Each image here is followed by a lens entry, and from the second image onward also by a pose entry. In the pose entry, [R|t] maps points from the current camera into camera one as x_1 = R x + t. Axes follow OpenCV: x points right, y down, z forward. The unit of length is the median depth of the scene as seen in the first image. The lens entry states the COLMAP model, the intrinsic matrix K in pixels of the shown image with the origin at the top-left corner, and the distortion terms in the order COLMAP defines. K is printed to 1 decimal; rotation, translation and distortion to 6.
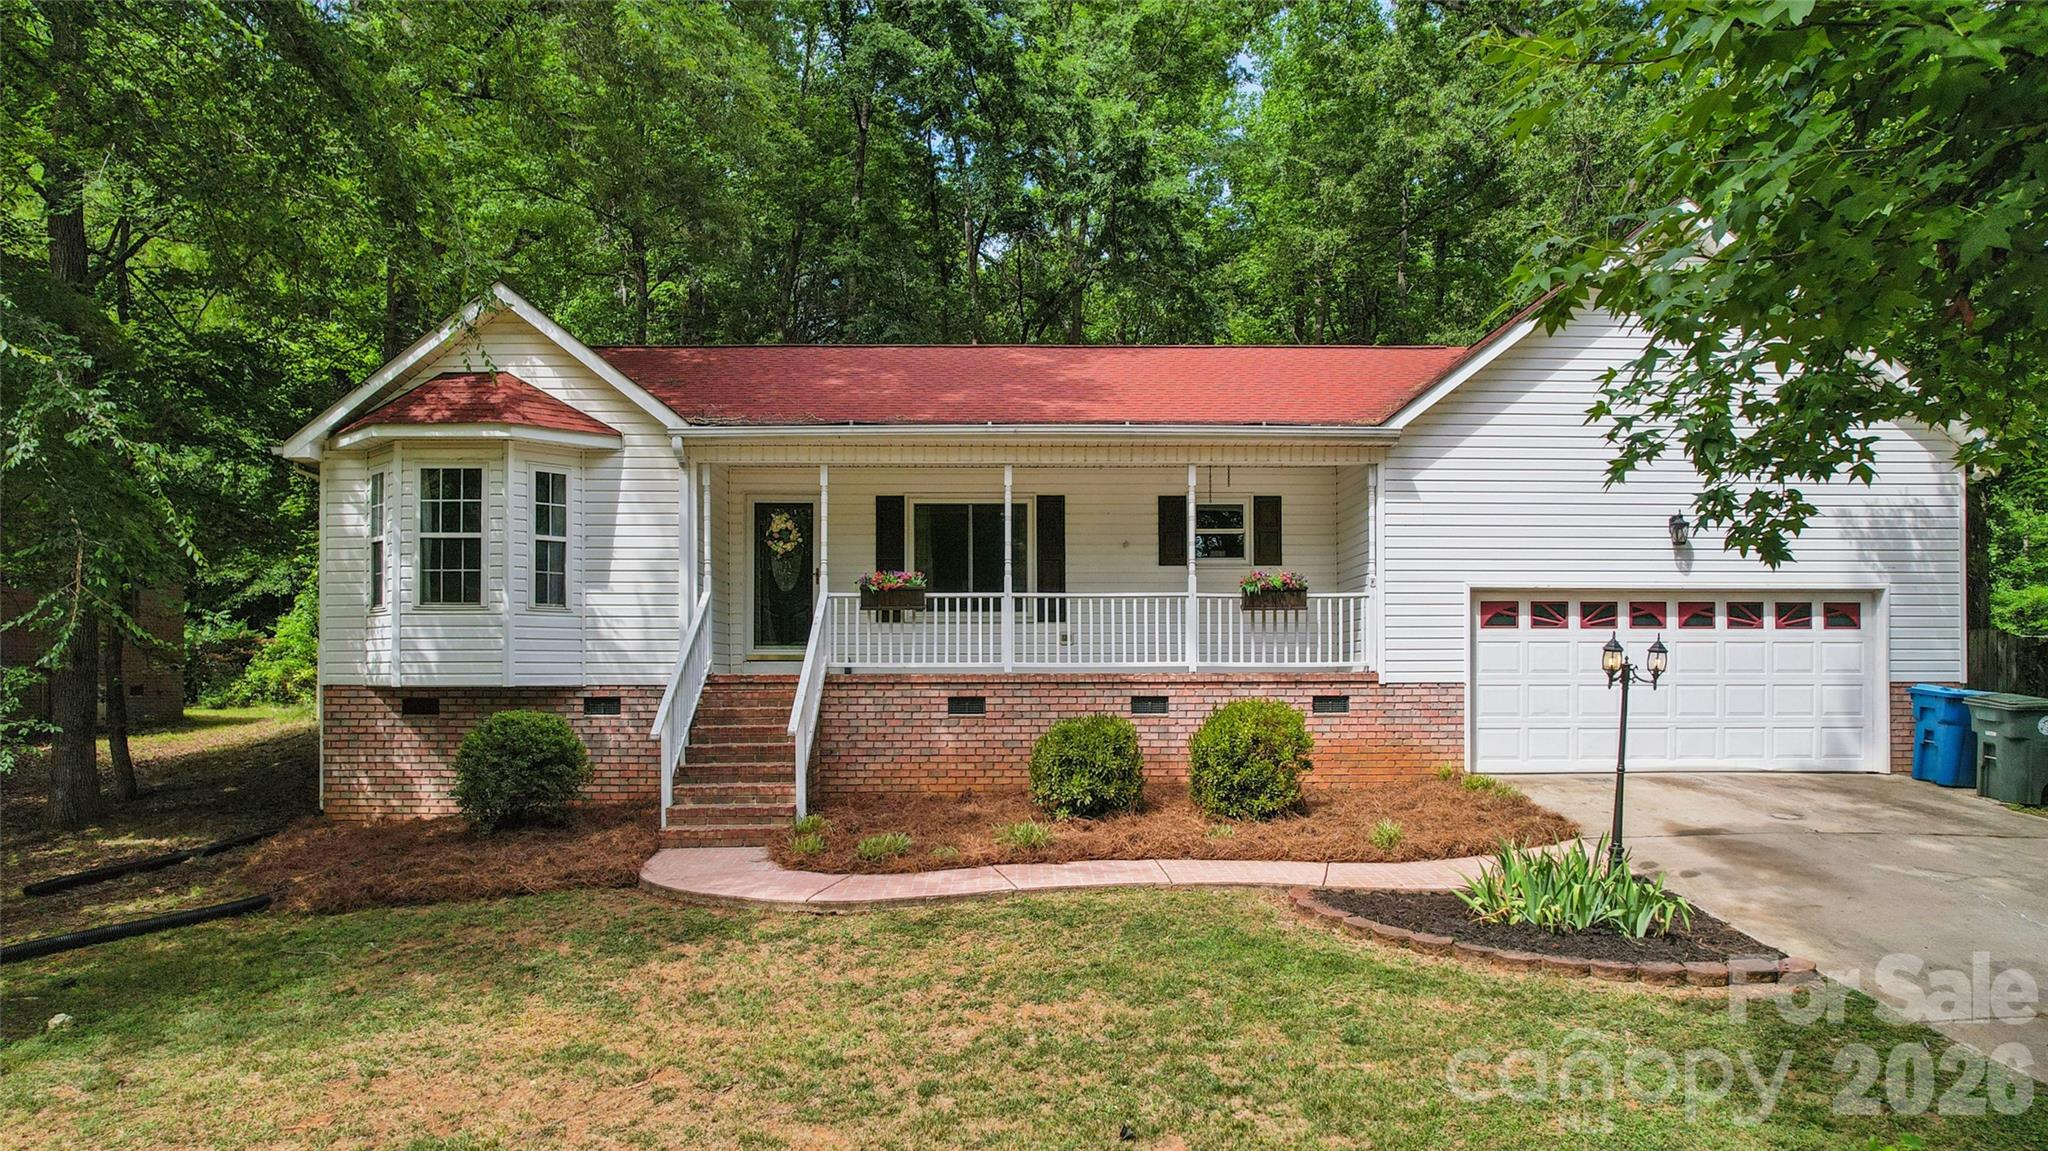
lens RADIAL K [[1326.0, 0, 960.7], [0, 1326.0, 636.7], [0, 0, 1]] dist [-0.050109, 0.039803]
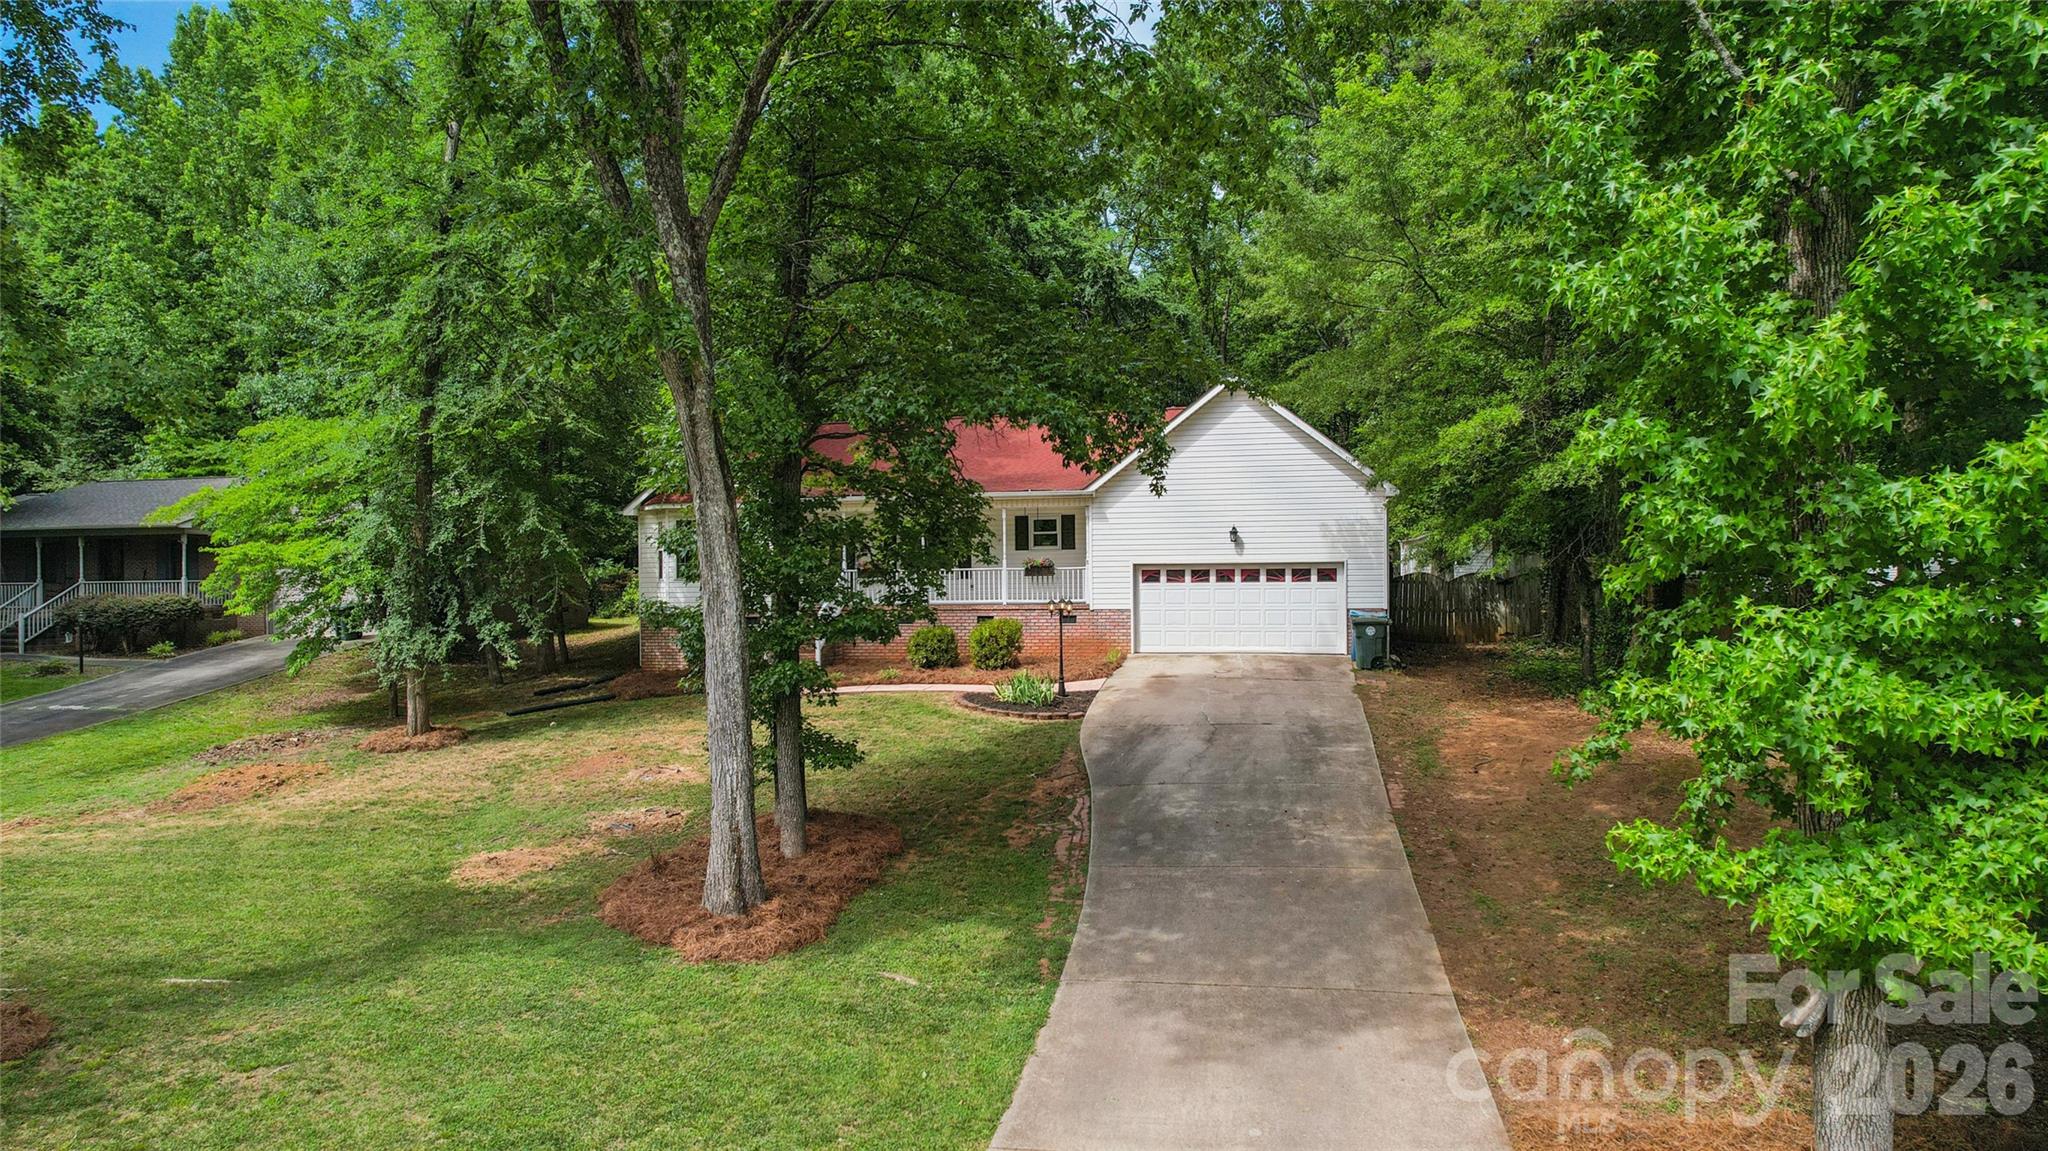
lens RADIAL K [[1326.0, 0, 960.7], [0, 1326.0, 636.7], [0, 0, 1]] dist [-0.050109, 0.039803]
pose [[0.964796, 0.000330, -0.262999, 0.657576], [0.020484, 0.996867, 0.076397, -0.085848], [0.262200, -0.079095, 0.961767, -1.071423]]
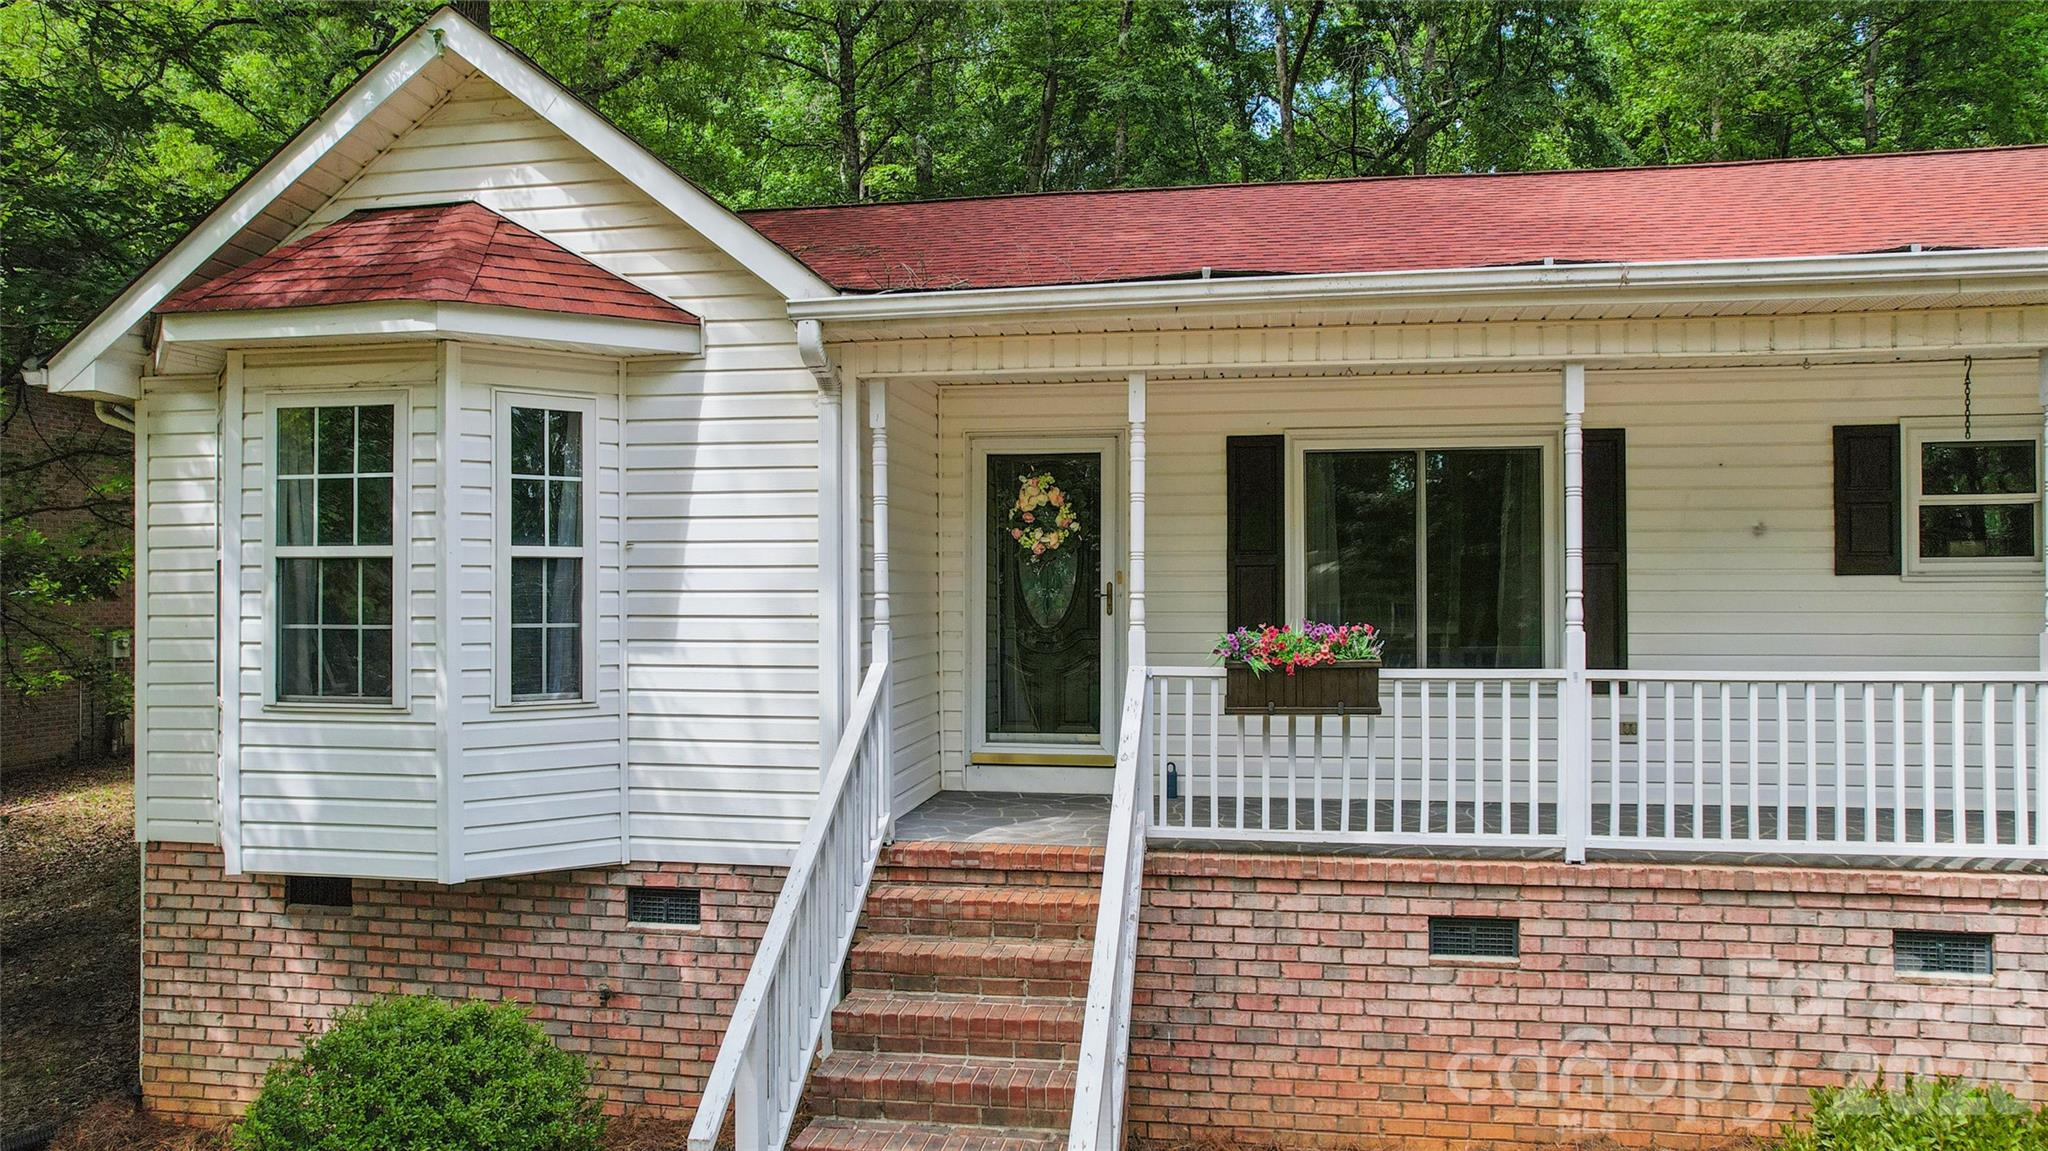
lens RADIAL K [[1326.0, 0, 960.7], [0, 1326.0, 636.7], [0, 0, 1]] dist [-0.050109, 0.039803]
pose [[0.982732, 0.006780, -0.184910, -0.080267], [0.004635, 0.998113, 0.061229, -0.071333], [0.184976, -0.061028, 0.980846, 0.560933]]
